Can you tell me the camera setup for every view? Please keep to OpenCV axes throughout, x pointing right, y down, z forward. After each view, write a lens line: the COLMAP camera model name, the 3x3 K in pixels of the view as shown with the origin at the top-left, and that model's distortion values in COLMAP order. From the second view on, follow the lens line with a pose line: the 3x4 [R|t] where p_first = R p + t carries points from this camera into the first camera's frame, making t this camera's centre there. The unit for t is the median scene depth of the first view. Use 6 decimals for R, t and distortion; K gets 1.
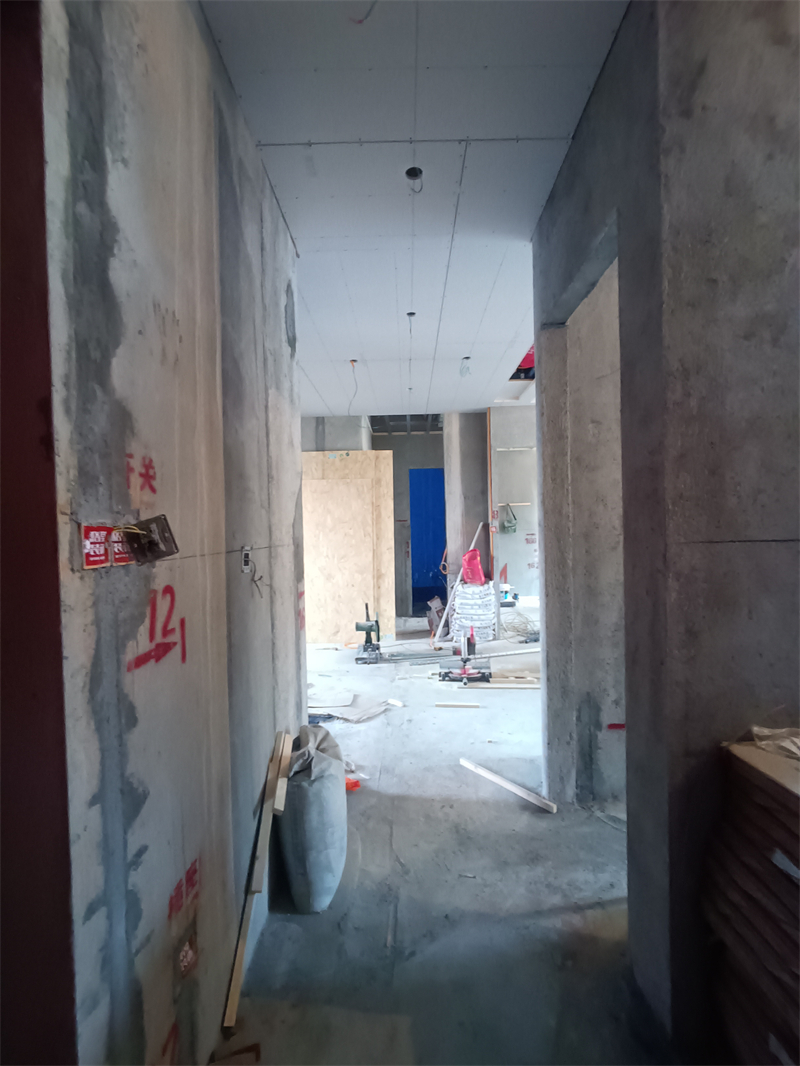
lens RADIAL K [[487.2, 0, 404.4], [0, 487.2, 537.5], [0, 0, 1]] dist [-0.007512, 0.001123]
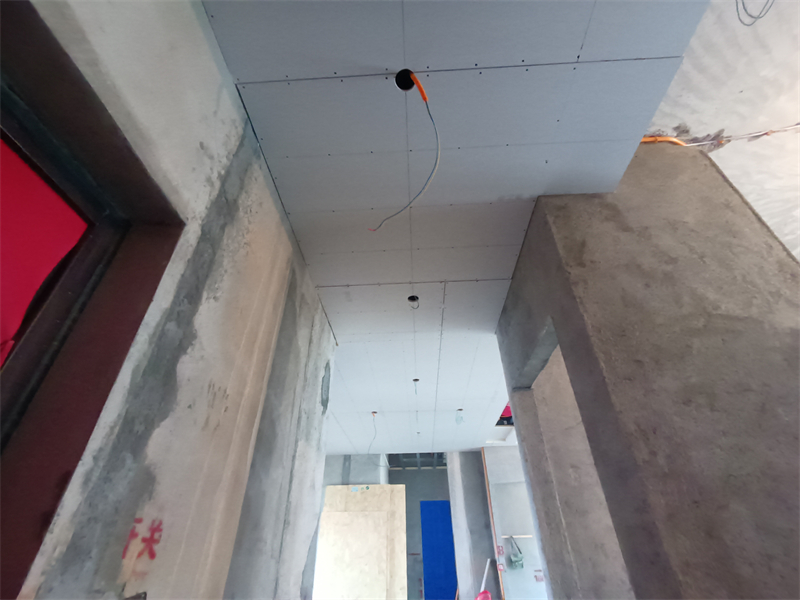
lens RADIAL K [[365.6, 0, 395.0], [0, 365.6, 303.4], [0, 0, 1]] dist [-0.007512, 0.001123]
pose [[0.998344, -0.020498, -0.053757, 0.024315], [-0.014904, 0.810343, -0.585766, -0.046153], [0.055569, 0.585597, 0.808696, 0.051556]]
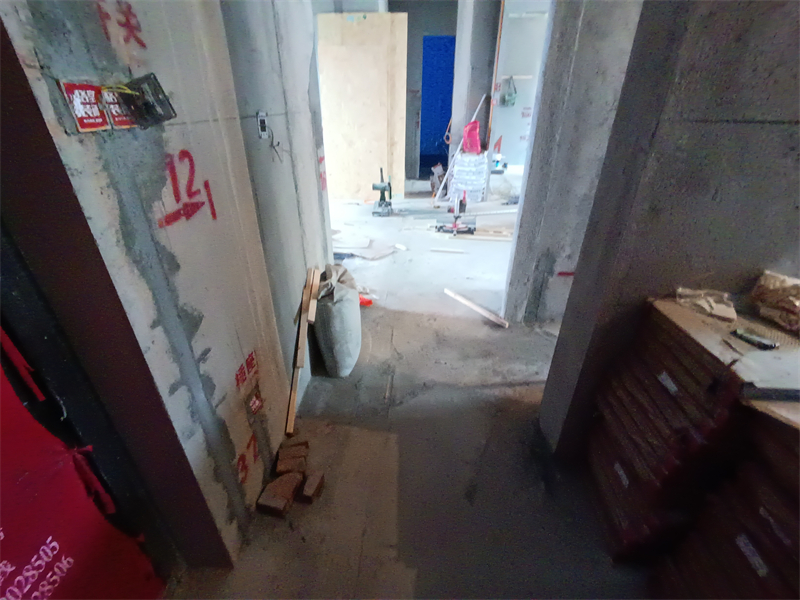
lens RADIAL K [[365.6, 0, 395.0], [0, 365.6, 303.4], [0, 0, 1]] dist [-0.007512, 0.001123]
pose [[0.998184, 0.046891, -0.037826, 0.021418], [-0.023507, 0.881235, 0.472093, 0.002306], [0.055470, -0.470346, 0.880737, 0.076593]]
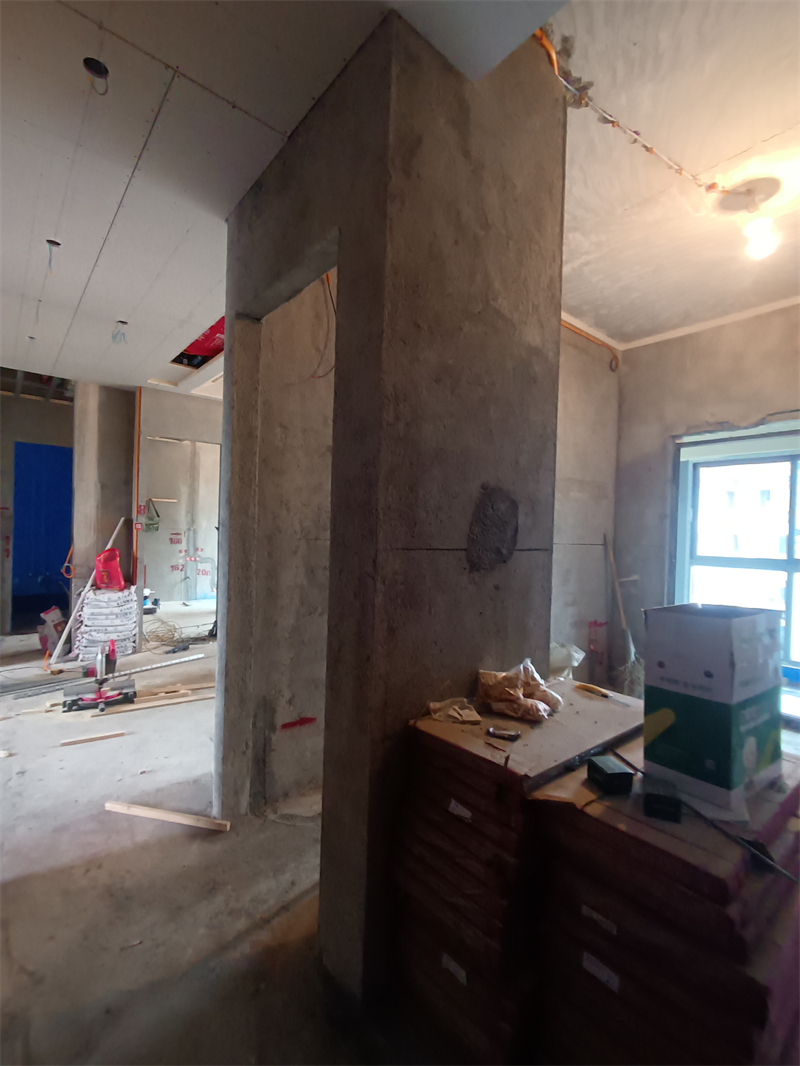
lens RADIAL K [[487.2, 0, 404.4], [0, 487.2, 537.5], [0, 0, 1]] dist [-0.007512, 0.001123]
pose [[0.755436, 0.041999, 0.653875, -0.085429], [-0.039314, 0.999051, -0.018749, 0.002520], [-0.654042, -0.011542, 0.756370, 0.081508]]
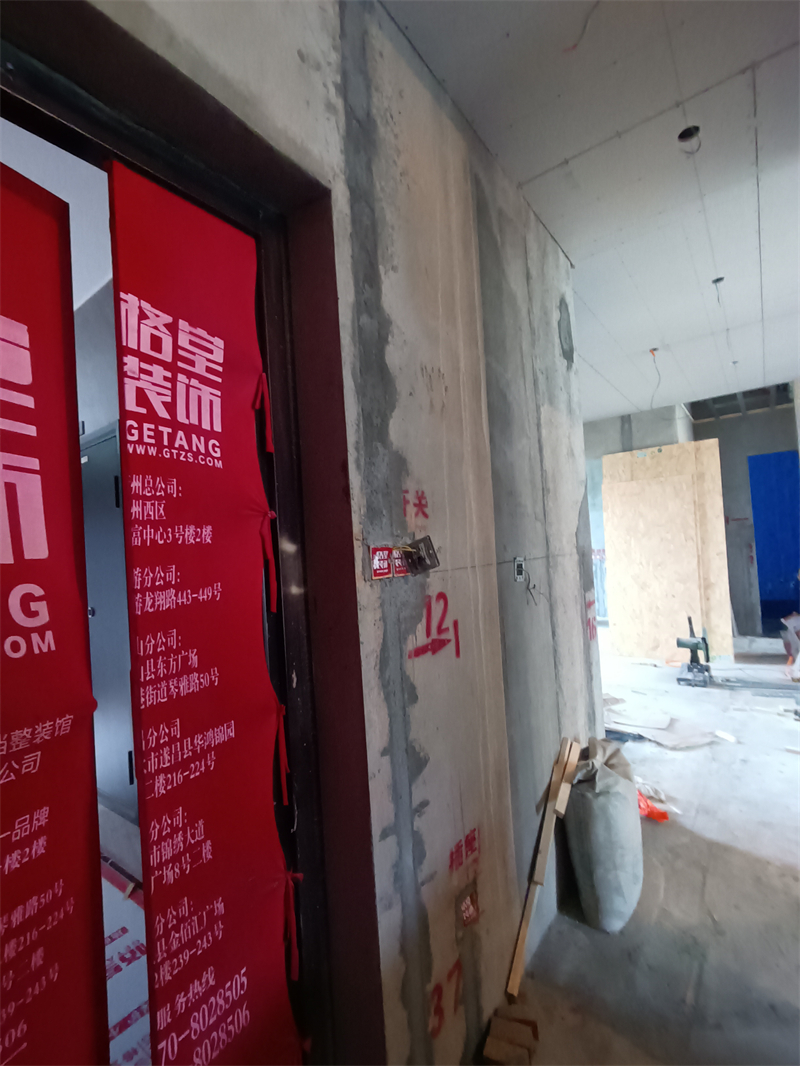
lens RADIAL K [[487.2, 0, 404.4], [0, 487.2, 537.5], [0, 0, 1]] dist [-0.007512, 0.001123]
pose [[0.803749, -0.043201, -0.593398, 0.095422], [0.034245, 0.999066, -0.026349, -0.005495], [0.593982, 0.000857, 0.804478, -0.022134]]
